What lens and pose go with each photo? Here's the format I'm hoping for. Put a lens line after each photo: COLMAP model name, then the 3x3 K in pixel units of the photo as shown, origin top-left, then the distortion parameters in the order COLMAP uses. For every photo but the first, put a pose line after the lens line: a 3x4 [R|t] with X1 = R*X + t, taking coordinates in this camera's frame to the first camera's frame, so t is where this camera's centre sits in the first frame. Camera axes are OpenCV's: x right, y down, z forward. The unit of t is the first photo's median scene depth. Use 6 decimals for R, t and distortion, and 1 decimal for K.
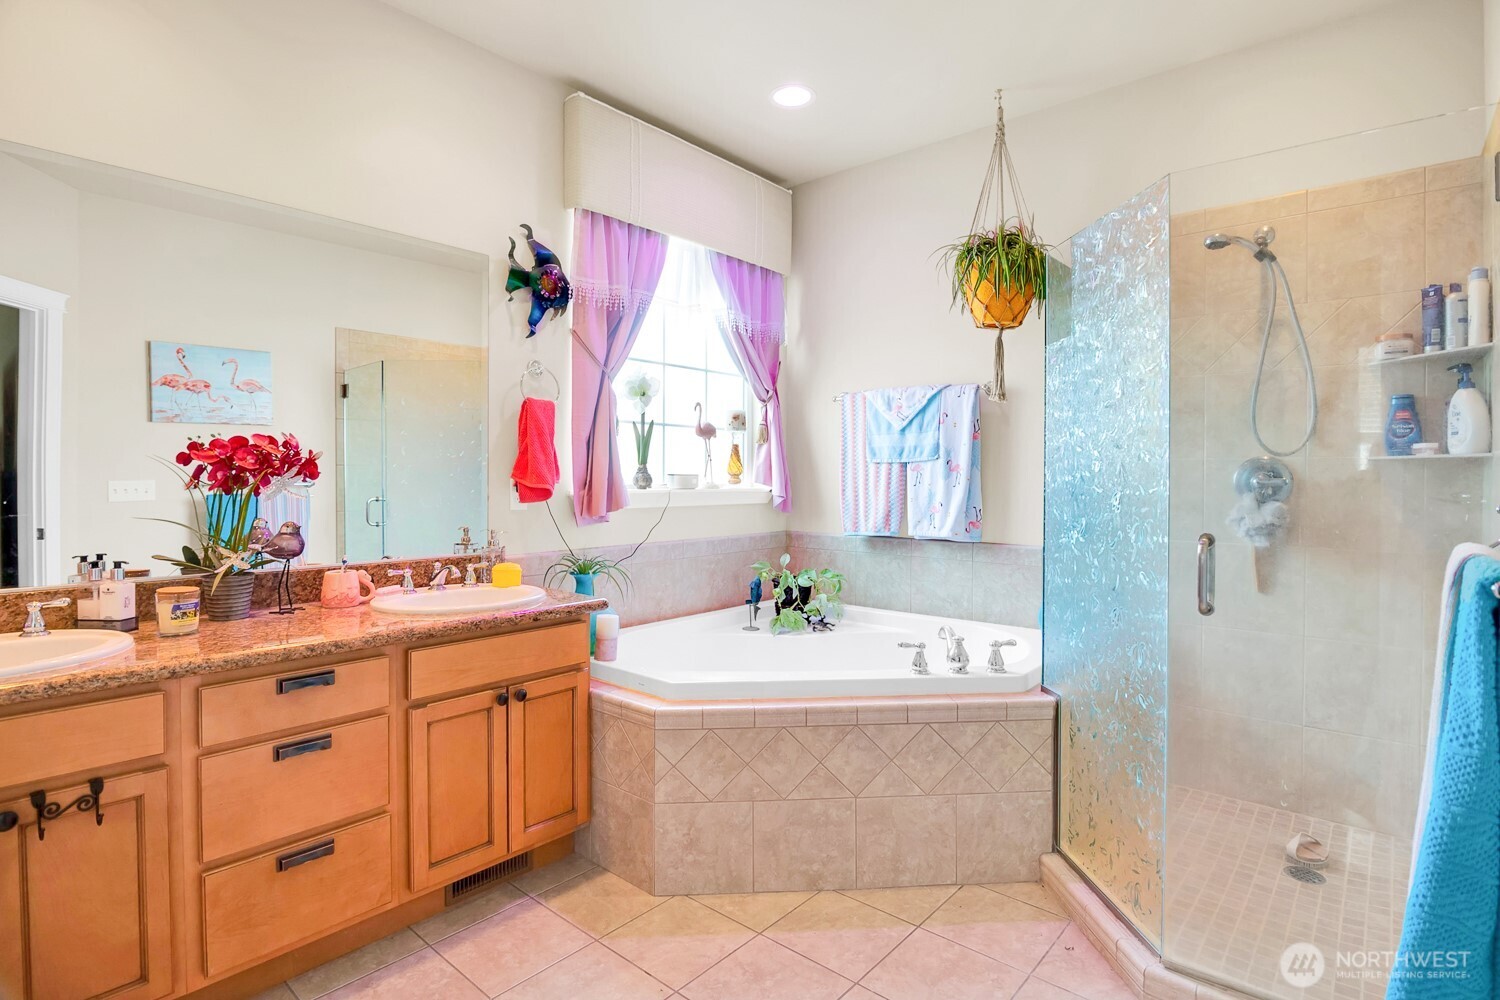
lens RADIAL K [[768.7, 0, 732.2], [0, 768.7, 490.6], [0, 0, 1]] dist [-0.016457, 0.000643]
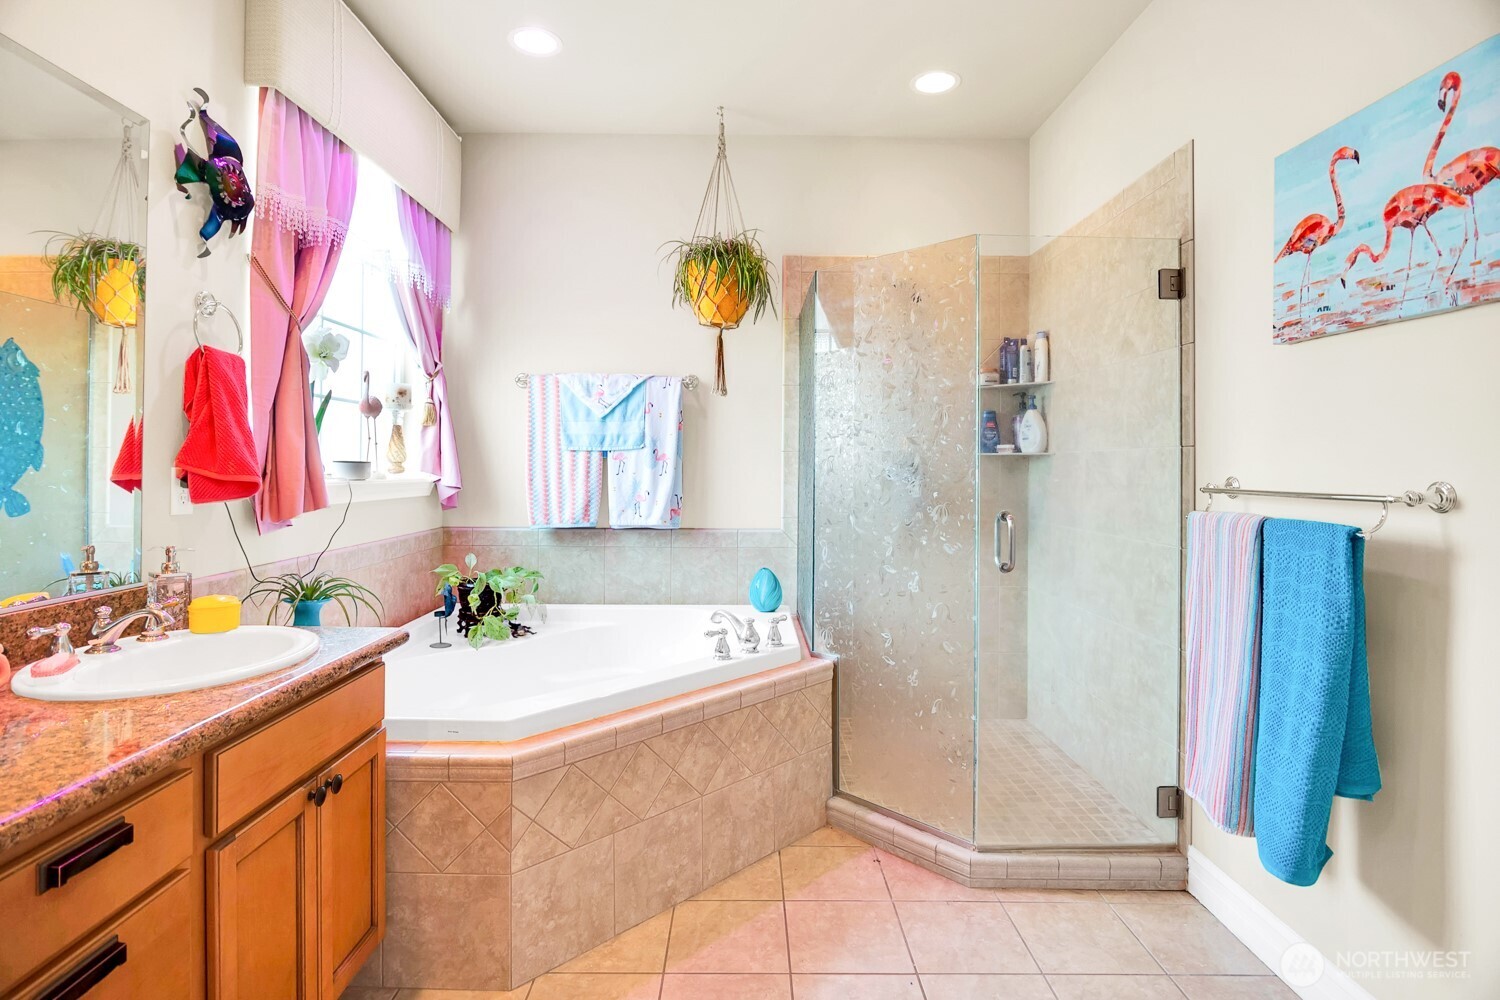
lens RADIAL K [[768.7, 0, 749.8], [0, 768.7, 467.8], [0, 0, 1]] dist [-0.016457, 0.000643]
pose [[0.739398, 0.001145, 0.673268, -0.431160], [0.006607, 0.999938, -0.008956, -0.007647], [-0.673236, 0.011070, 0.739344, 0.224151]]
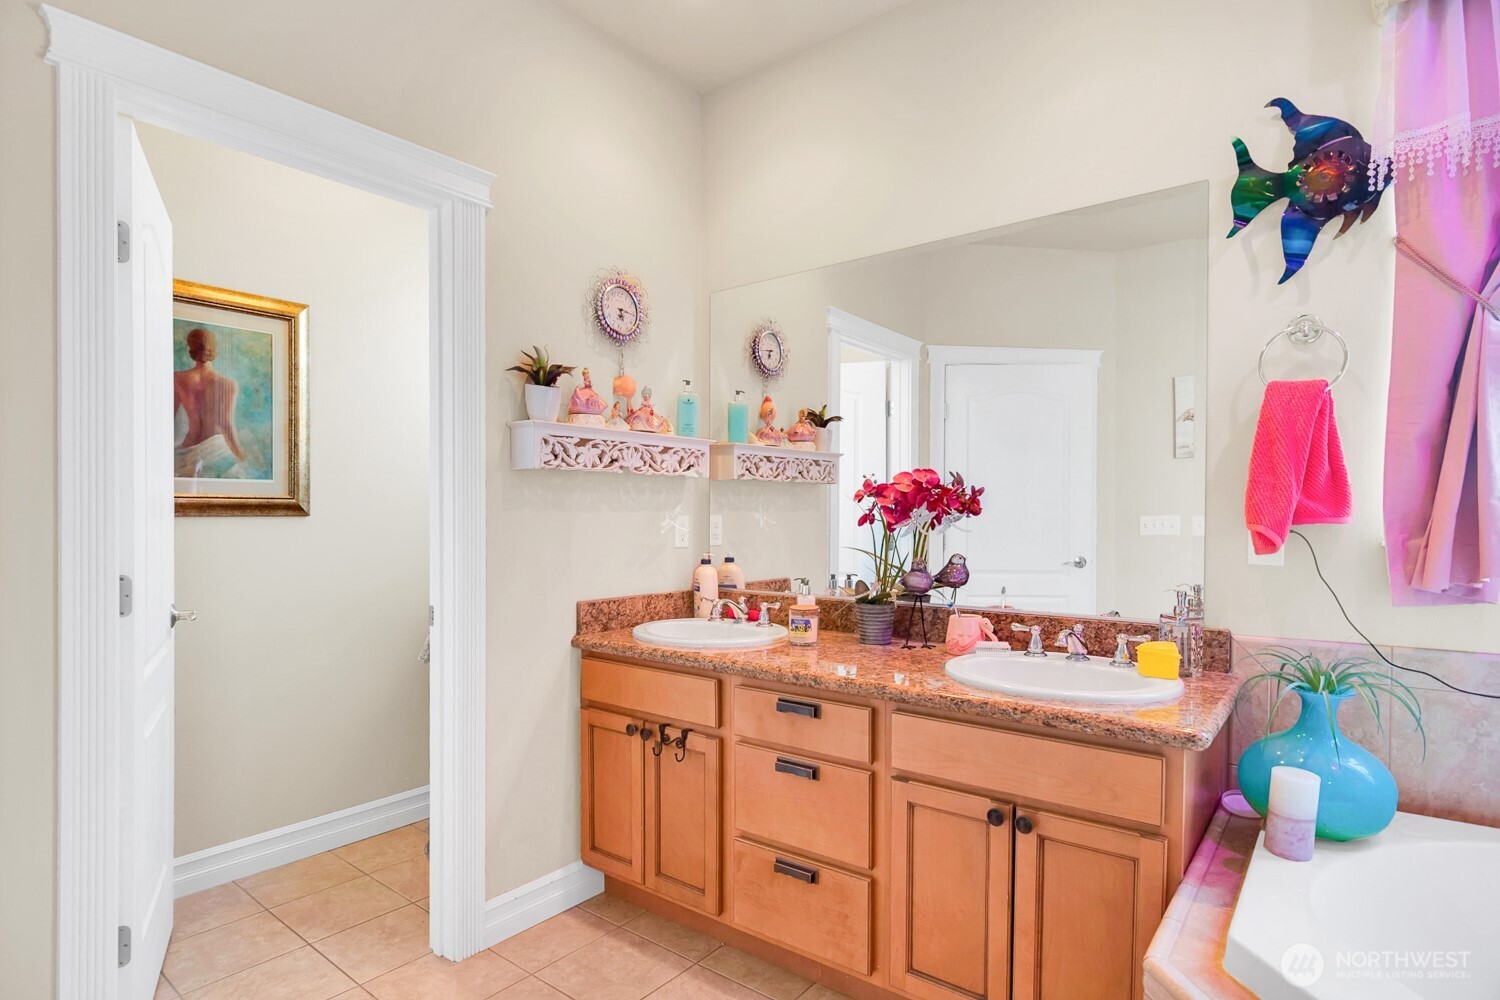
lens RADIAL K [[768.7, 0, 754.0], [0, 768.7, 521.0], [0, 0, 1]] dist [-0.016457, 0.000643]
pose [[0.066911, 0.008020, -0.997727, 0.373859], [-0.013043, 0.999889, 0.007163, -0.011151], [0.997674, 0.012534, 0.067008, 0.653697]]
